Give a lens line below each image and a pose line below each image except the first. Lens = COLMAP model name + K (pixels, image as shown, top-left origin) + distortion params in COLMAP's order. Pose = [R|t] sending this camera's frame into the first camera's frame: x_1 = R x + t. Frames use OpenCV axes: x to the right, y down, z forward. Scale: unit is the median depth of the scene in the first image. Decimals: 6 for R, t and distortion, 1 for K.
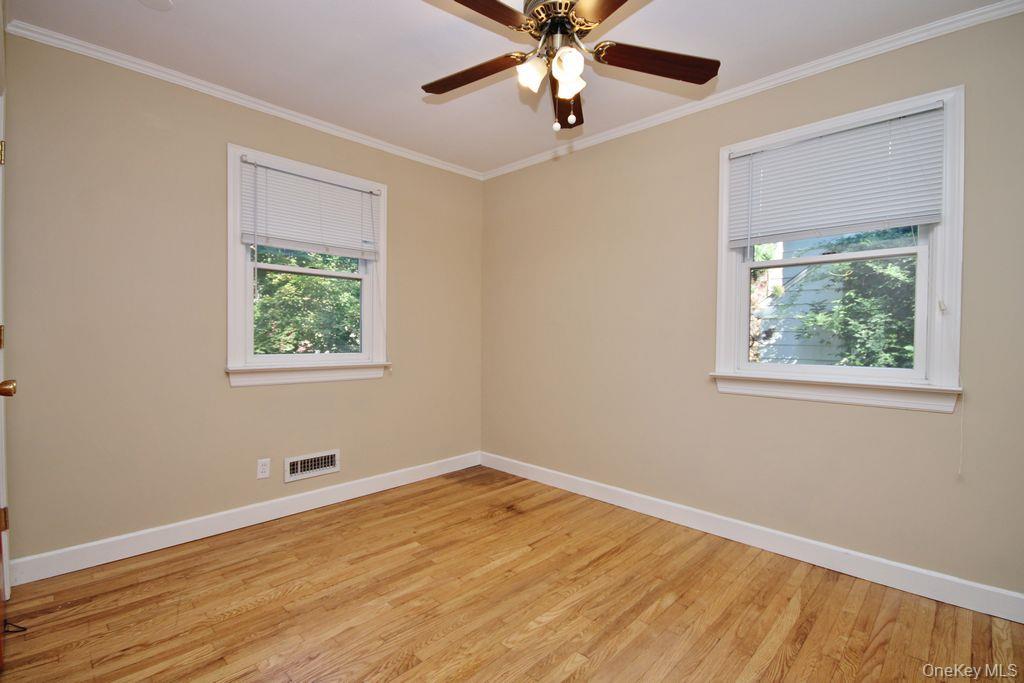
lens RADIAL K [[472.7, 0, 514.6], [0, 472.7, 339.9], [0, 0, 1]] dist [-0.001041, -0.003383]
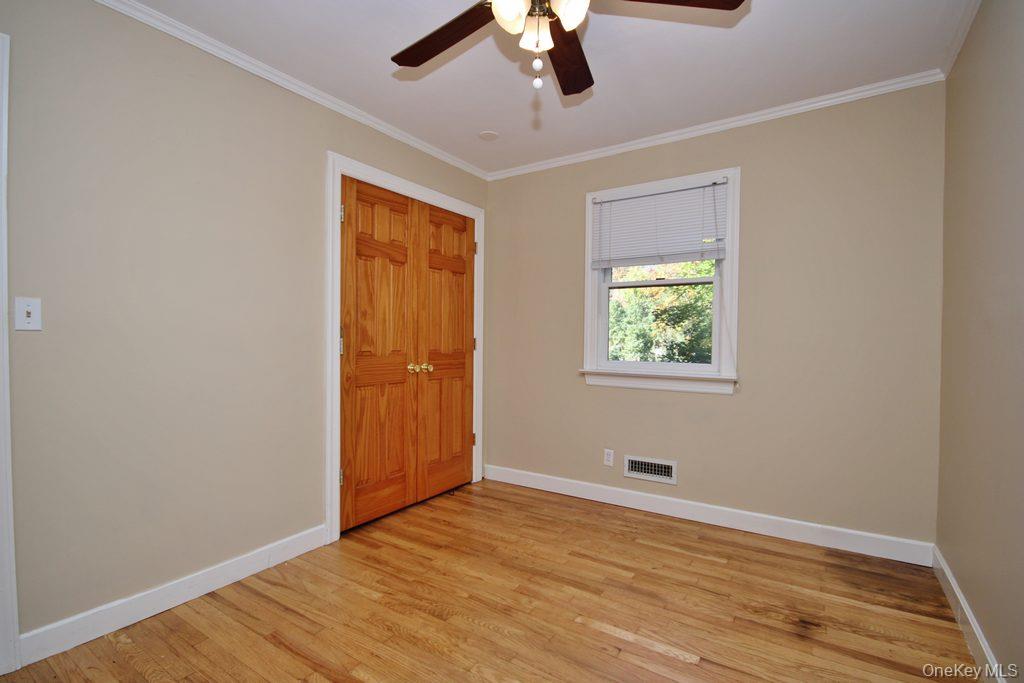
lens RADIAL K [[472.7, 0, 514.1], [0, 472.7, 340.7], [0, 0, 1]] dist [-0.001041, -0.003383]
pose [[0.185042, -0.000479, -0.982731, 0.562982], [-0.014022, 0.999897, -0.003127, -0.010867], [0.982631, 0.014359, 0.185016, 0.531383]]
